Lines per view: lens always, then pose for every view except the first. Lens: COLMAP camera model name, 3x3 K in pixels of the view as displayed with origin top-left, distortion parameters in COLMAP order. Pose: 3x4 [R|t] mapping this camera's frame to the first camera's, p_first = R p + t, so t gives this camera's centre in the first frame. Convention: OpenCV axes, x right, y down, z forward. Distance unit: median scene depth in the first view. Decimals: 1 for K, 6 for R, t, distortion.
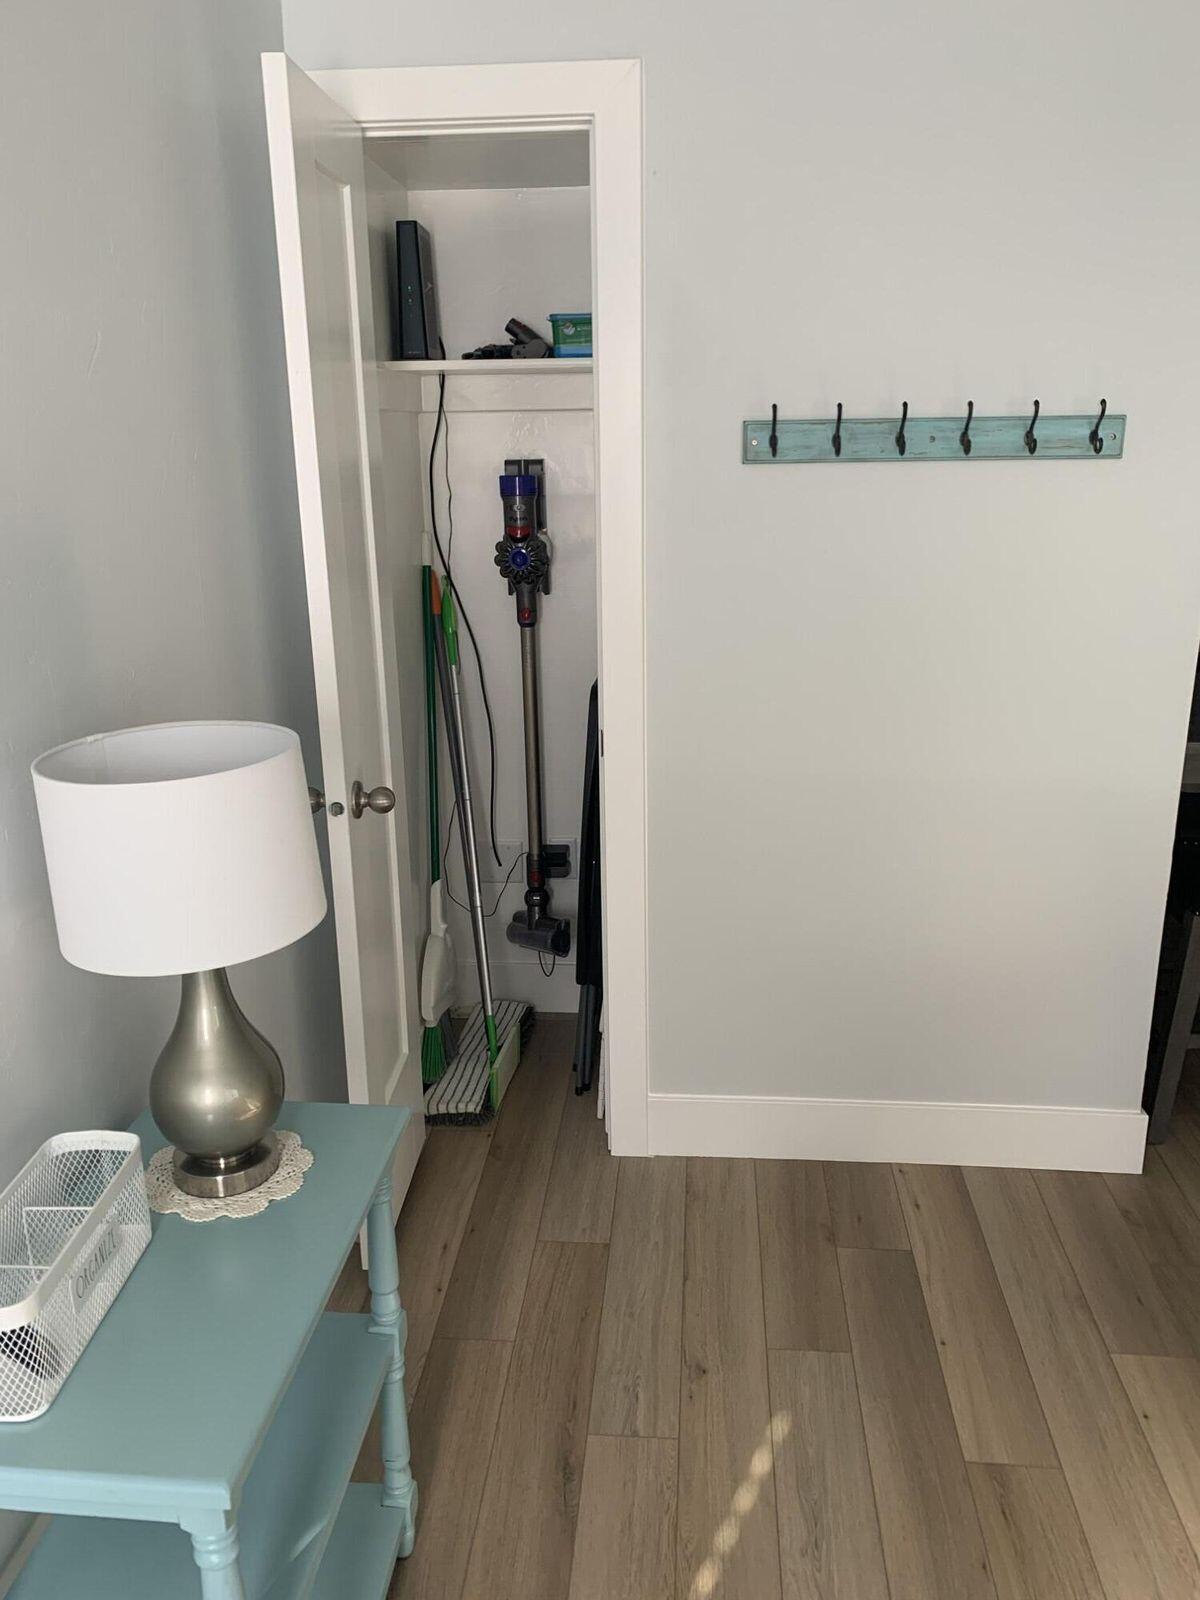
lens RADIAL K [[1231.7, 0, 600.0], [0, 1231.7, 800.0], [0, 0, 1]] dist [0.035877, 0.000863]
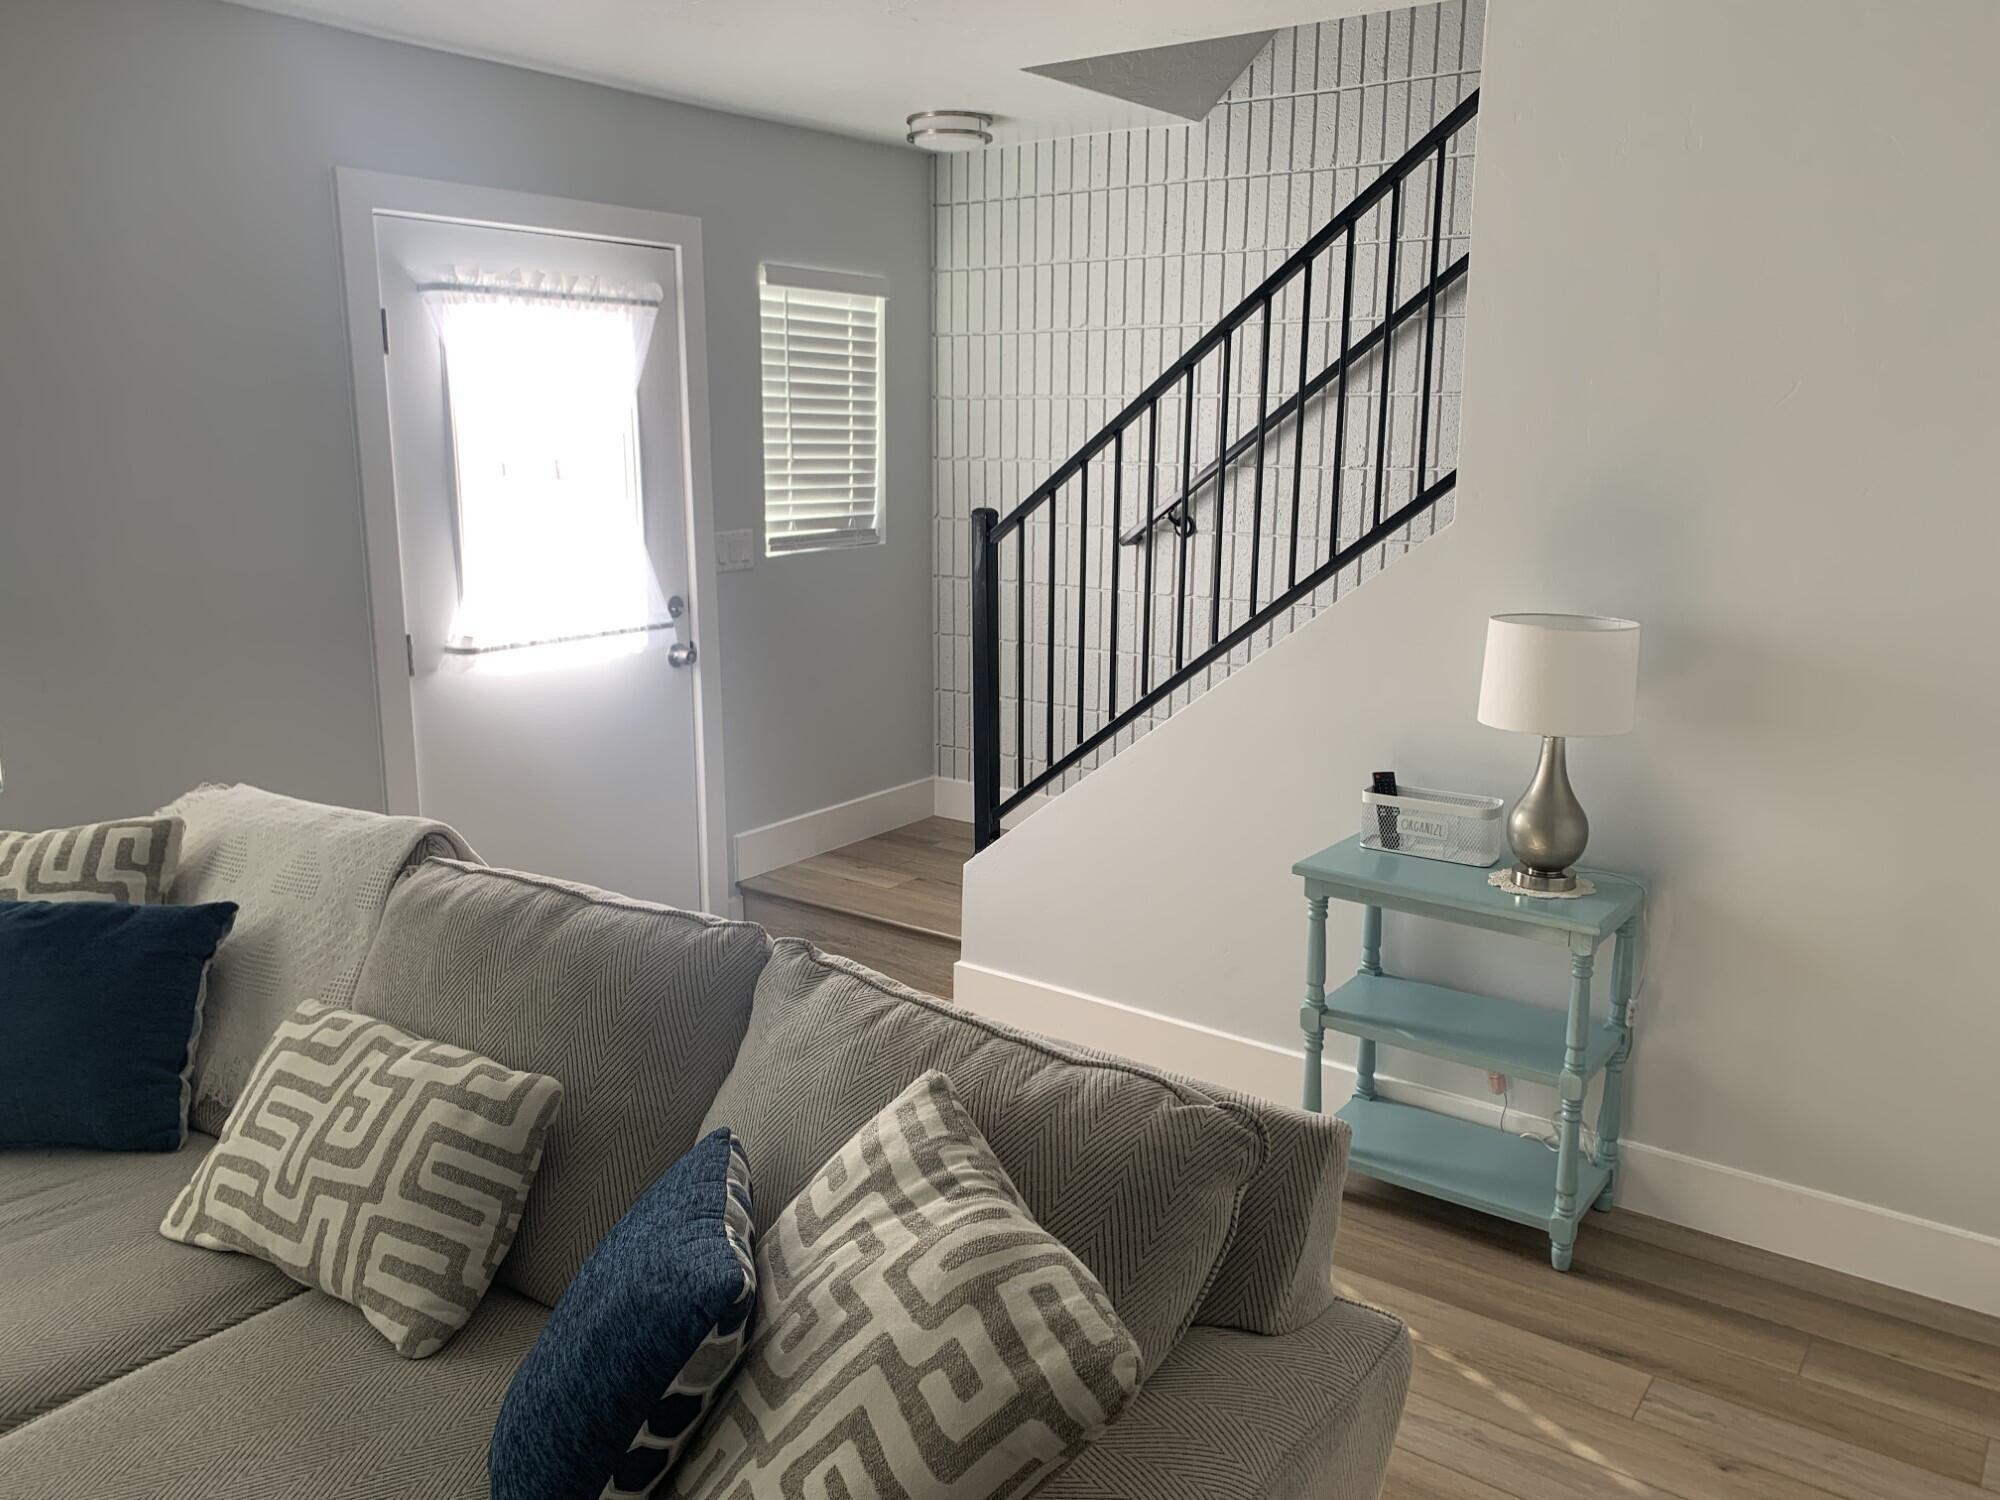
lens RADIAL K [[1539.6, 0, 998.7], [0, 1539.6, 777.7], [0, 0, 1]] dist [0.035877, 0.000863]
pose [[-0.526614, 0.193680, -0.827747, 1.336392], [-0.248495, 0.896101, 0.367767, -0.311382], [0.812975, 0.399362, -0.423771, 0.935147]]
